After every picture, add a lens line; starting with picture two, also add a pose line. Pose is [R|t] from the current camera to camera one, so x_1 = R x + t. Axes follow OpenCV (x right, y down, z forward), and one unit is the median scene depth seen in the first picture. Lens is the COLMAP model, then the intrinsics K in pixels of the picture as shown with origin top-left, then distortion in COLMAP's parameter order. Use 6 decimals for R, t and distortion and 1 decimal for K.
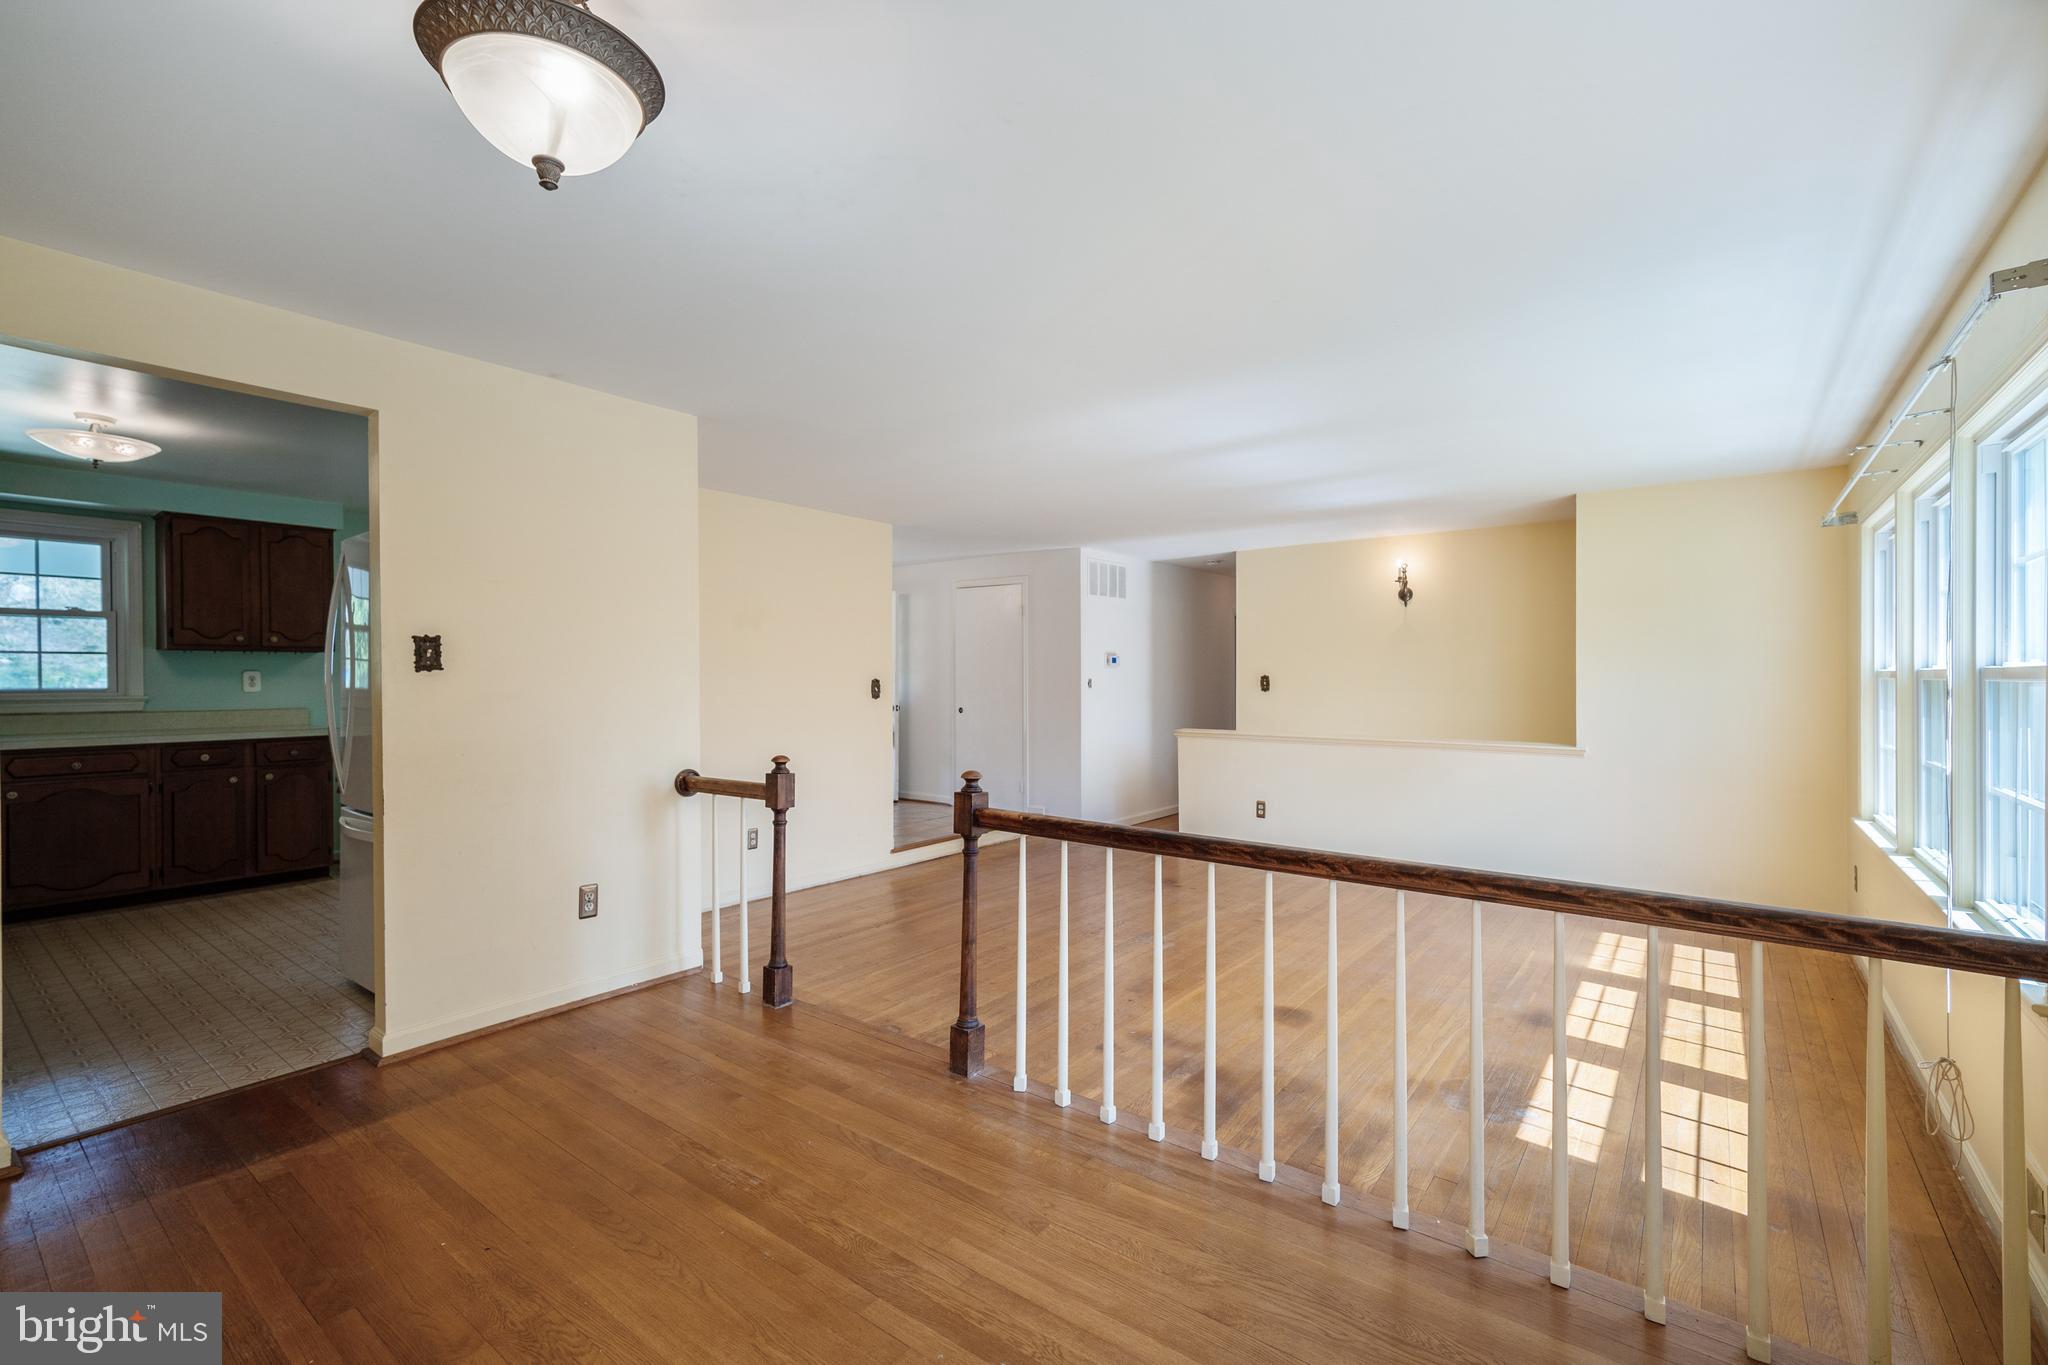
lens RADIAL K [[901.5, 0, 1035.3], [0, 901.5, 676.3], [0, 0, 1]] dist [0.002865, 0.002105]
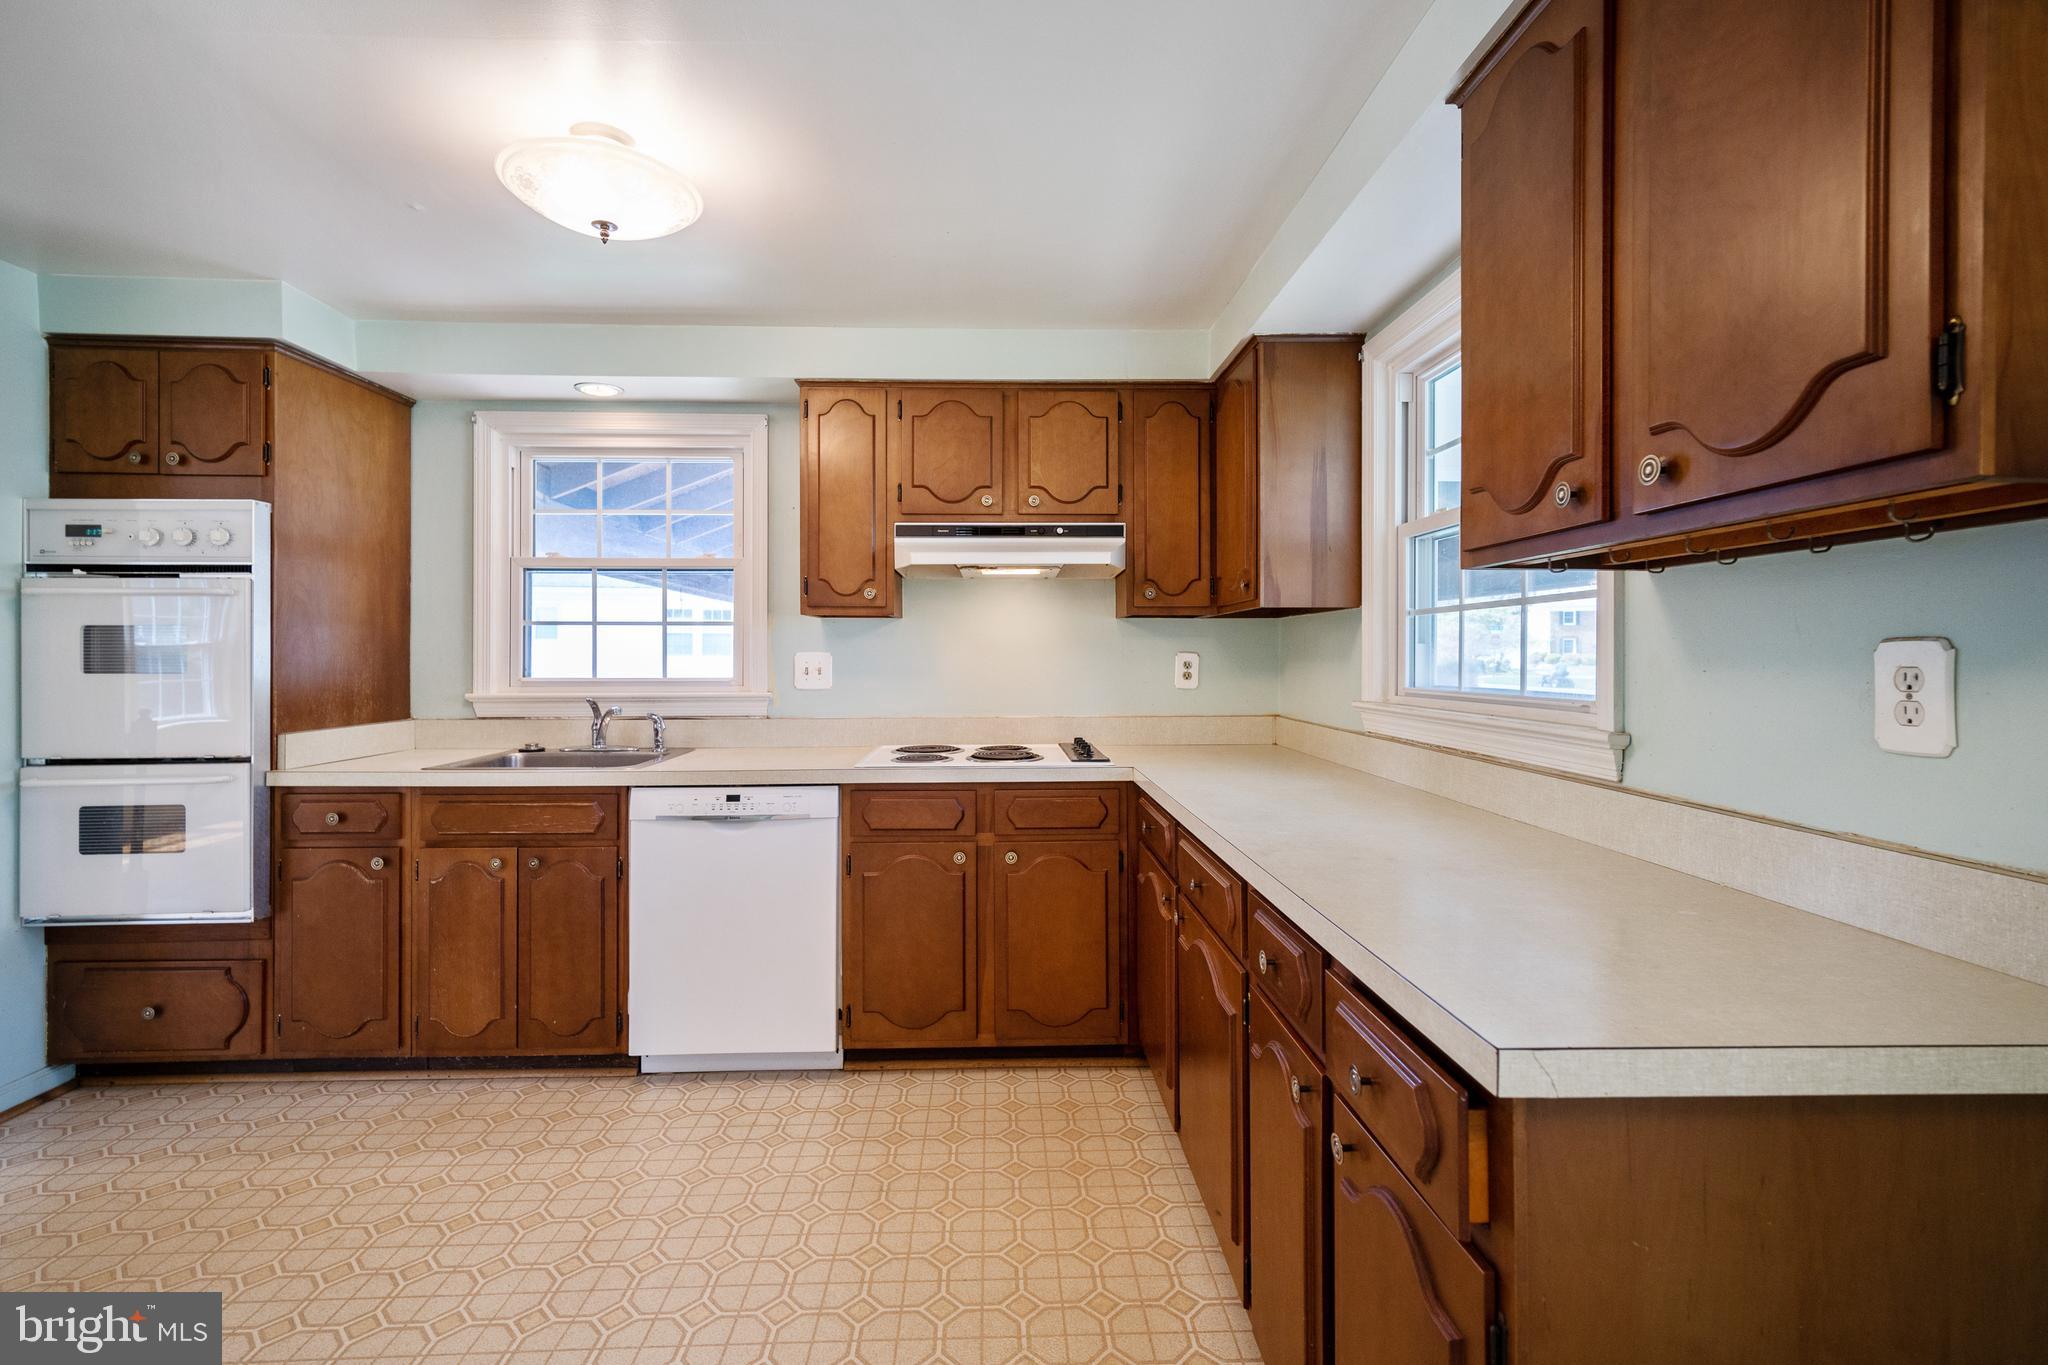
lens RADIAL K [[901.5, 0, 1020.1], [0, 901.5, 651.7], [0, 0, 1]] dist [0.002865, 0.002105]
pose [[-0.772256, -0.002374, -0.635307, -0.697758], [-0.001793, 0.999997, -0.001557, -0.002488], [0.635309, -0.000063, -0.772258, 1.213694]]
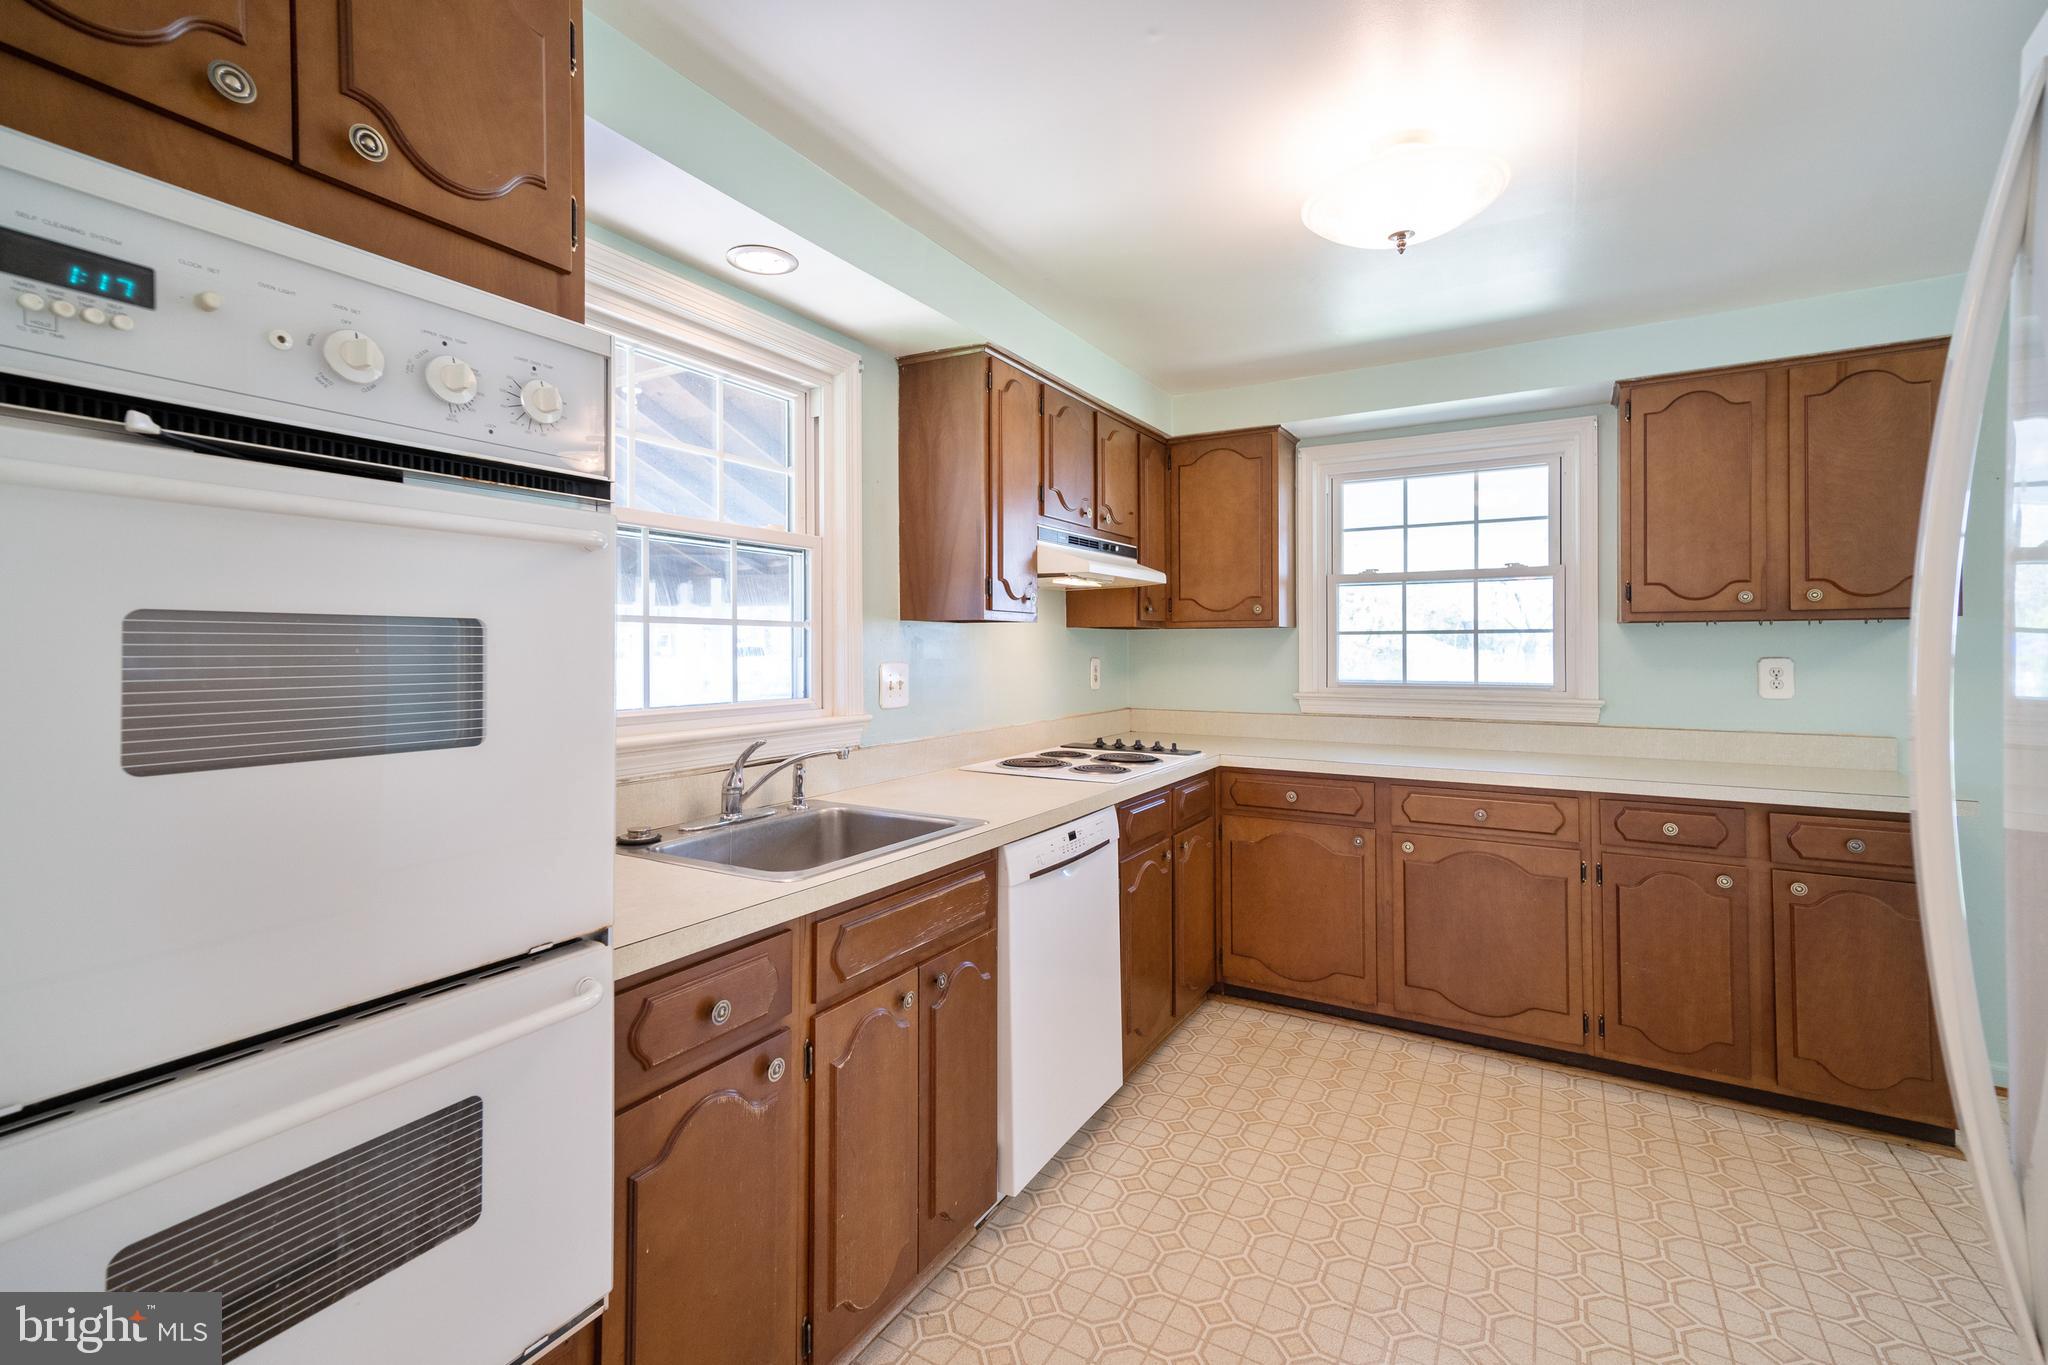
lens RADIAL K [[901.5, 0, 1002.0], [0, 901.5, 646.1], [0, 0, 1]] dist [0.002865, 0.002105]
pose [[0.106949, -0.004677, -0.994254, -0.429245], [-0.000869, 0.999988, -0.004797, -0.011280], [0.994264, 0.001377, 0.106944, 0.544609]]
